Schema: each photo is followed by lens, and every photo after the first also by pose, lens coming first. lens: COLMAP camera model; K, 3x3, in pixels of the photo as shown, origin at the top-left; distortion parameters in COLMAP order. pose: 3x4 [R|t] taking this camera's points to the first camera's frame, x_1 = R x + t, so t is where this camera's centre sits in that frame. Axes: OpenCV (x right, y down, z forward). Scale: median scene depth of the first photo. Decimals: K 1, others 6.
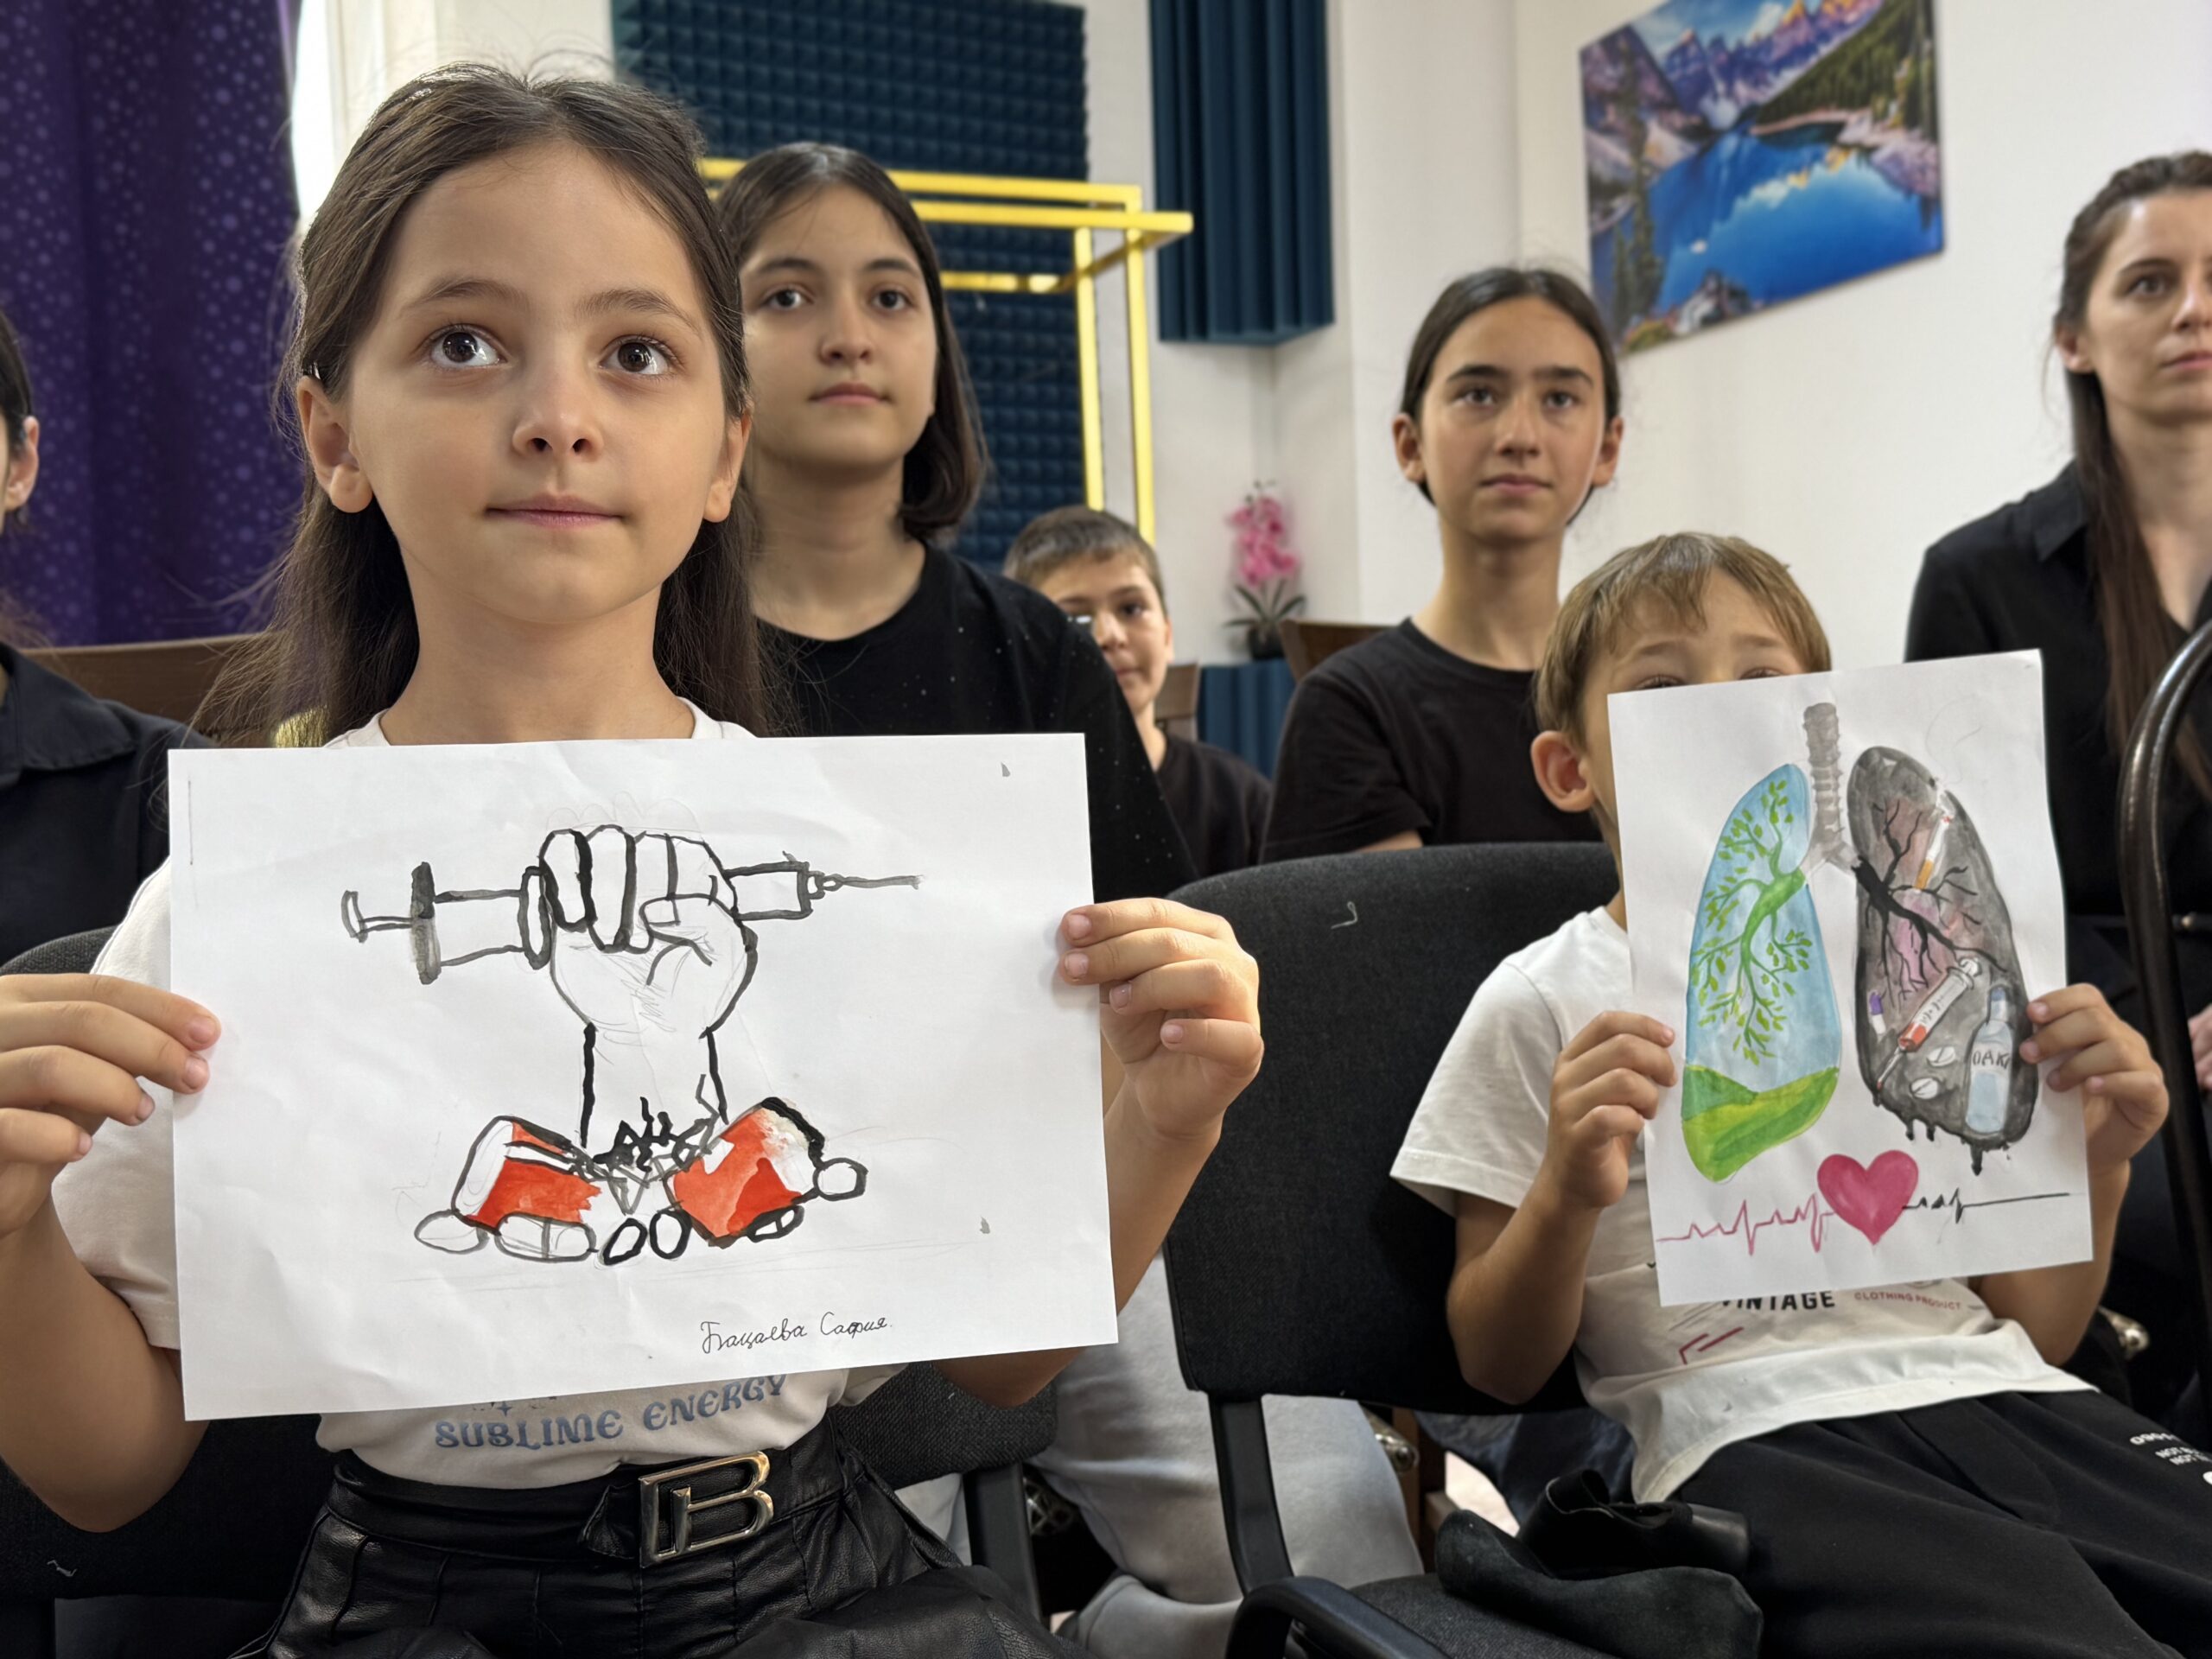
lens RADIAL K [[2594.8, 0, 1084.3], [0, 2594.8, 826.9], [0, 0, 1]] dist [0.066522, 0.000000]
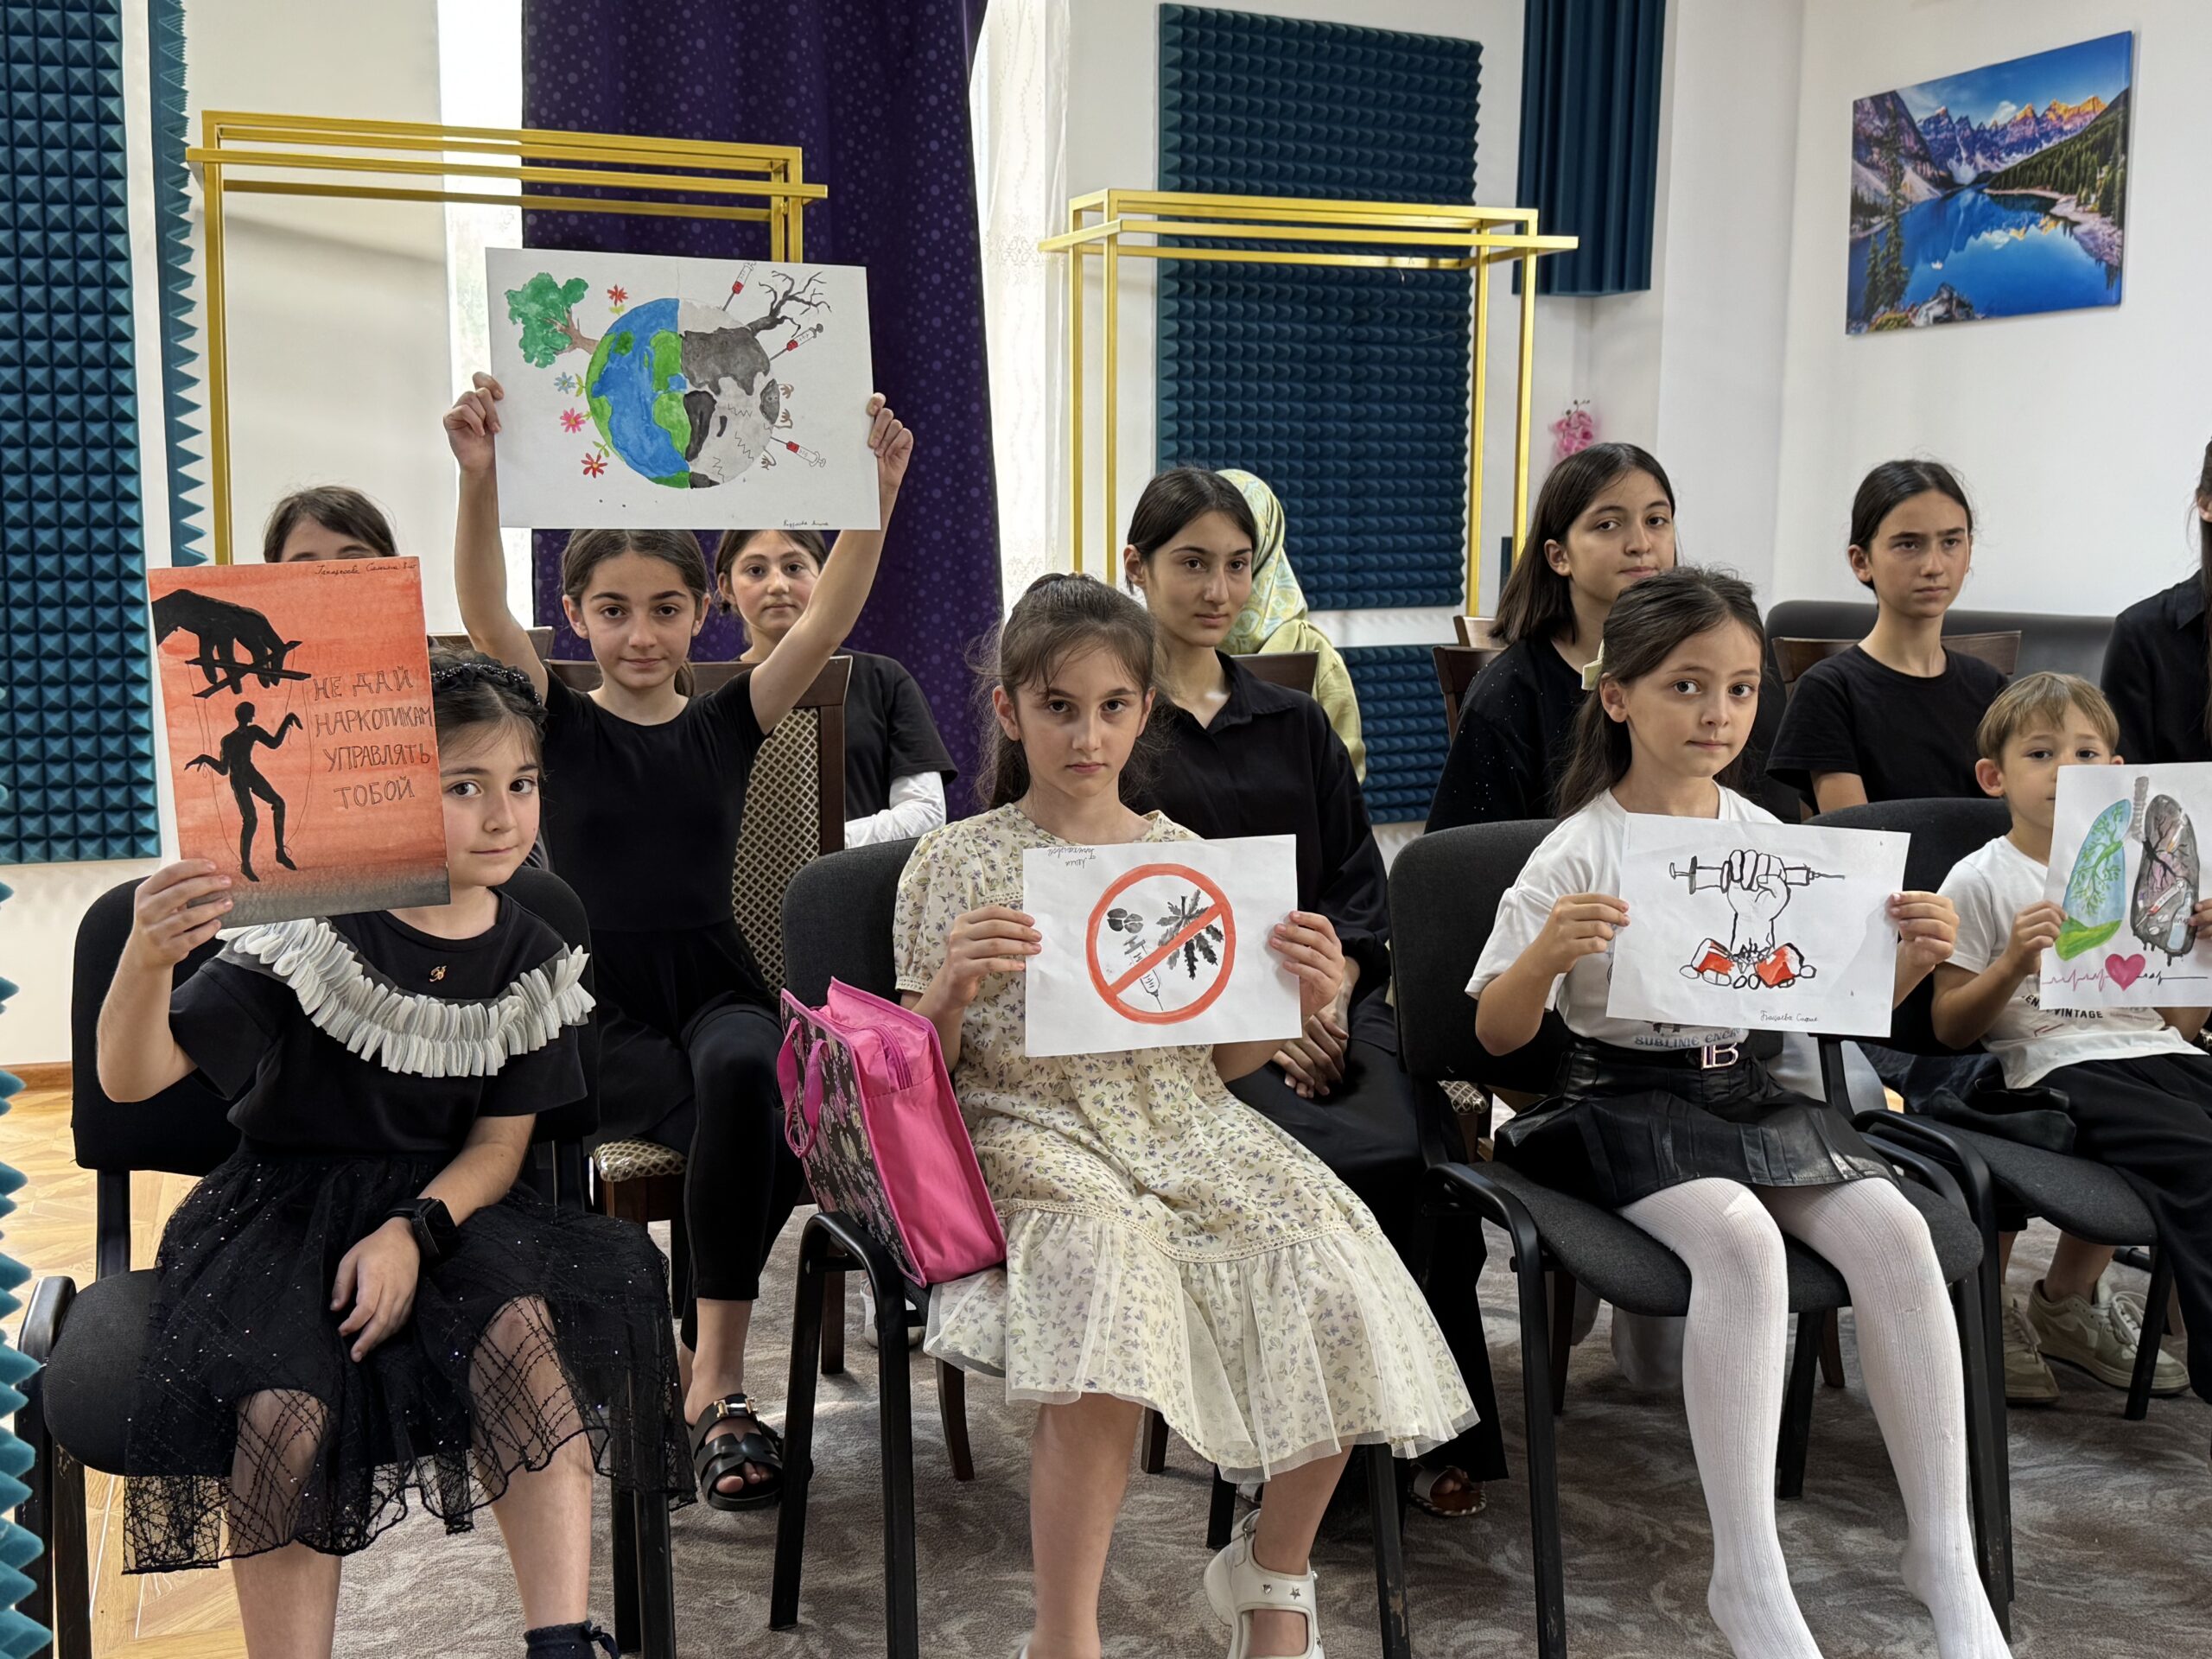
lens RADIAL K [[2506.7, 0, 1127.3], [0, 2506.7, 837.5], [0, 0, 1]] dist [0.051777, 0.000000]
pose [[0.999153, 0.041059, 0.002765, -0.202334], [-0.041079, 0.991116, 0.126496, -0.077247], [0.002454, -0.126502, 0.991963, -0.407943]]
